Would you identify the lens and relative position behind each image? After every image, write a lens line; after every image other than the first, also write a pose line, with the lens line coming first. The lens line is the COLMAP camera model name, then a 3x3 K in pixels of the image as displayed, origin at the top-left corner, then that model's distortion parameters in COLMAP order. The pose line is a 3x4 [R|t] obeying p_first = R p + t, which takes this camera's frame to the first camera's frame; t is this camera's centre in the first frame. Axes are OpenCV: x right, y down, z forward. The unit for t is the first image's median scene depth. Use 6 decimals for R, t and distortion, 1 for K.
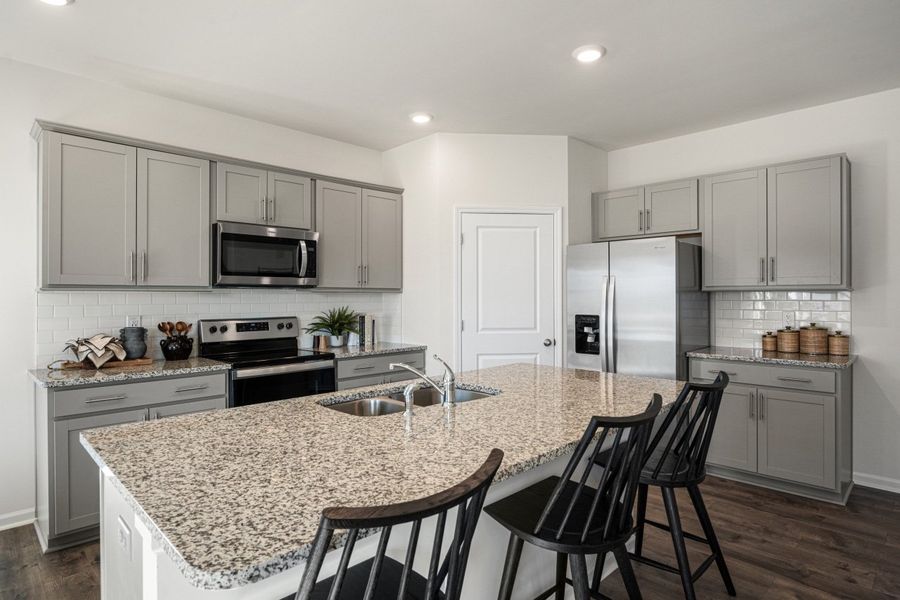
lens RADIAL K [[445.9, 0, 450.0], [0, 445.9, 300.0], [0, 0, 1]] dist [-0.002008, -0.001009]
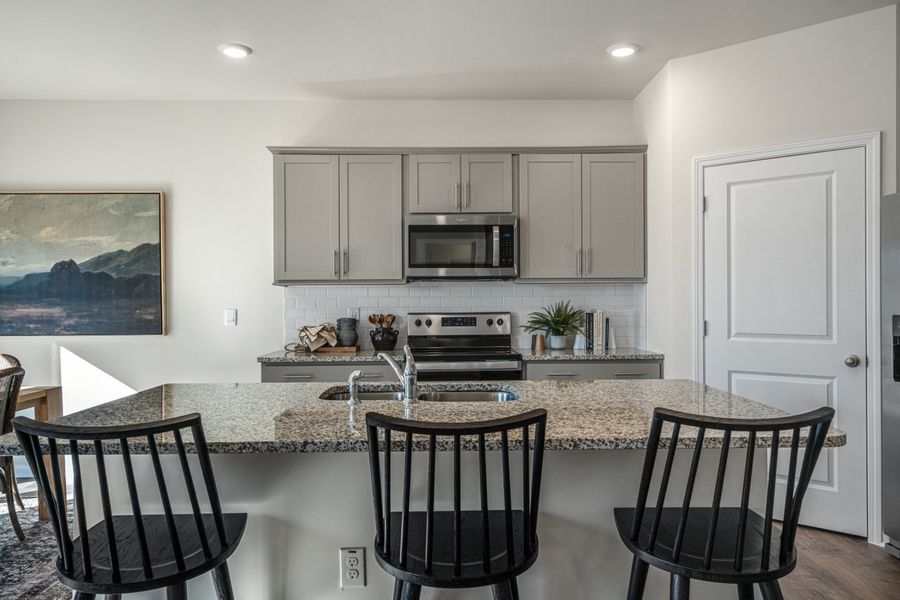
lens RADIAL K [[597.3, 0, 510.2], [0, 597.3, 304.3], [0, 0, 1]] dist [0.024804, -0.001824]
pose [[0.773666, 0.003937, -0.633582, 0.461399], [0.001770, 0.999963, 0.008375, 0.013586], [0.633591, -0.007600, 0.773631, 0.092988]]
